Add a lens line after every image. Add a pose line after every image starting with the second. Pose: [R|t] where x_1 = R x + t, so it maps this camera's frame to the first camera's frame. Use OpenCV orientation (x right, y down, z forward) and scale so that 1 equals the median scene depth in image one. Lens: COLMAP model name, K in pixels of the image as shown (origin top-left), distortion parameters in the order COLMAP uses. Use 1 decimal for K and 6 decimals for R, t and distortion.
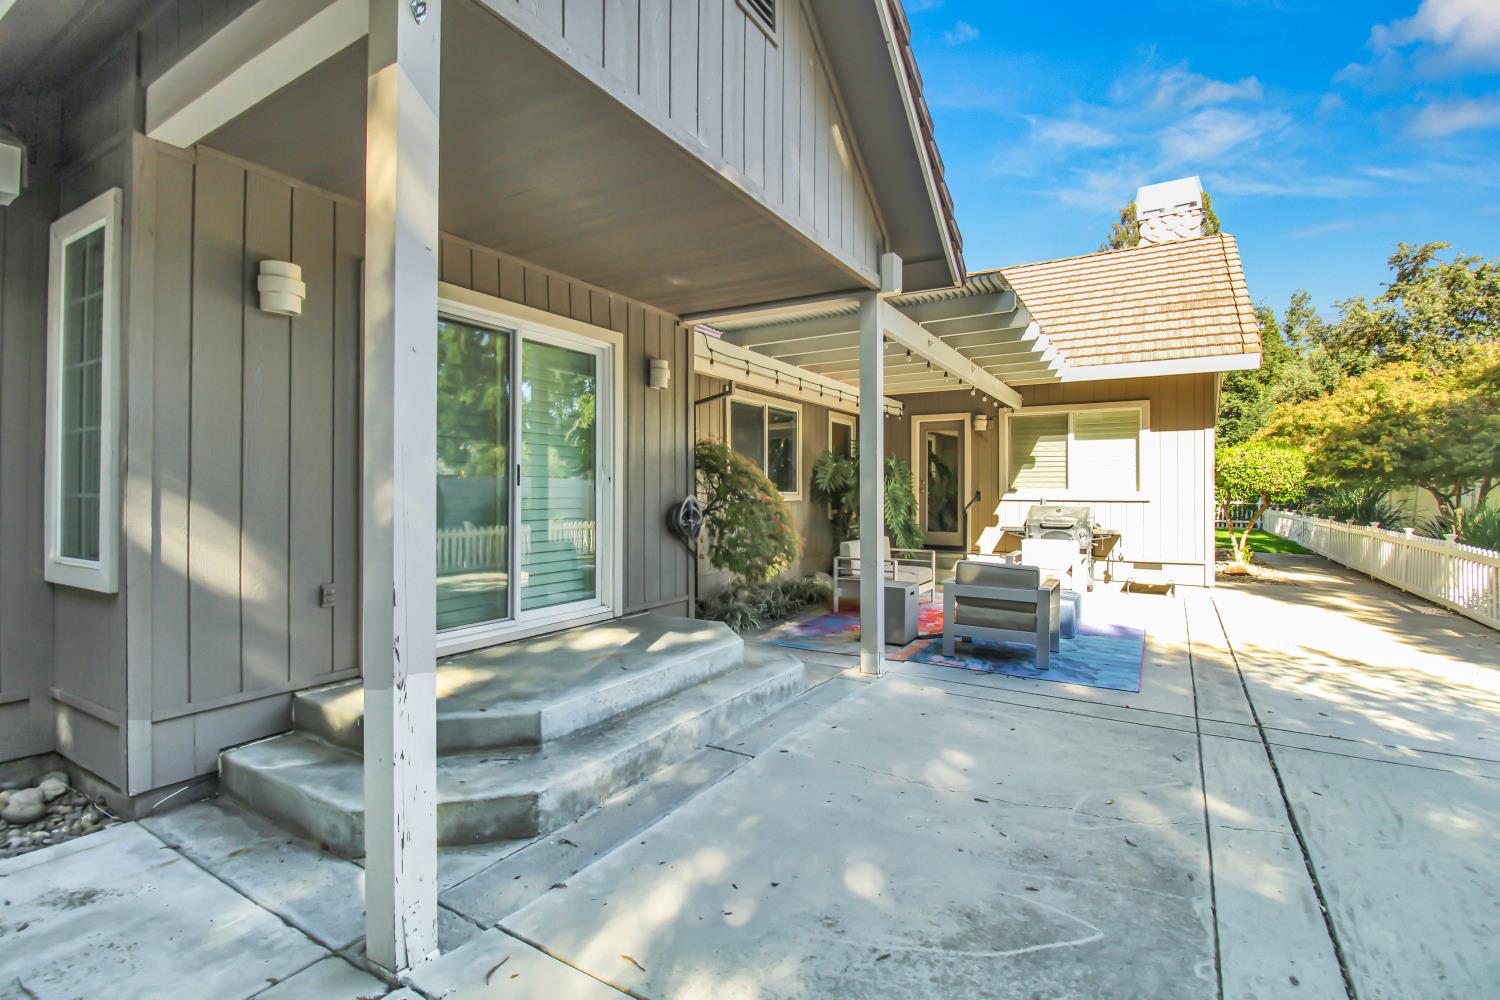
lens RADIAL K [[701.9, 0, 761.4], [0, 701.9, 495.2], [0, 0, 1]] dist [0.003005, -0.014727]
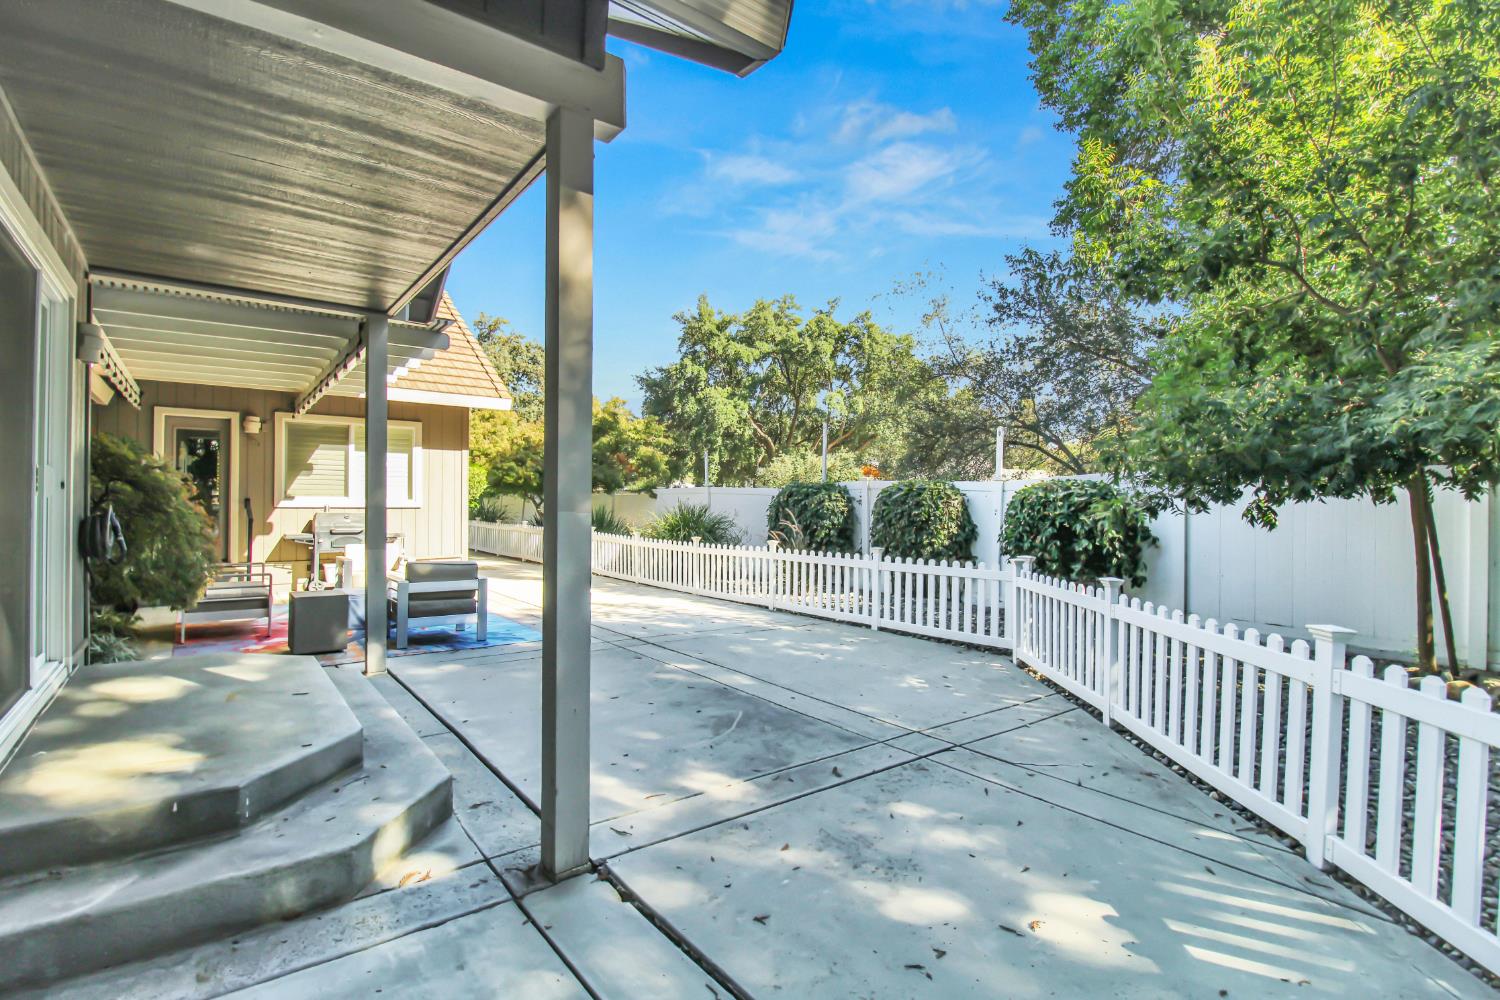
lens RADIAL K [[701.9, 0, 761.4], [0, 701.9, 495.2], [0, 0, 1]] dist [0.003005, -0.014727]
pose [[0.349734, 0.008033, 0.936815, -0.507688], [-0.004113, 0.999967, -0.007040, -0.008540], [-0.936840, -0.001391, 0.349756, 0.059141]]
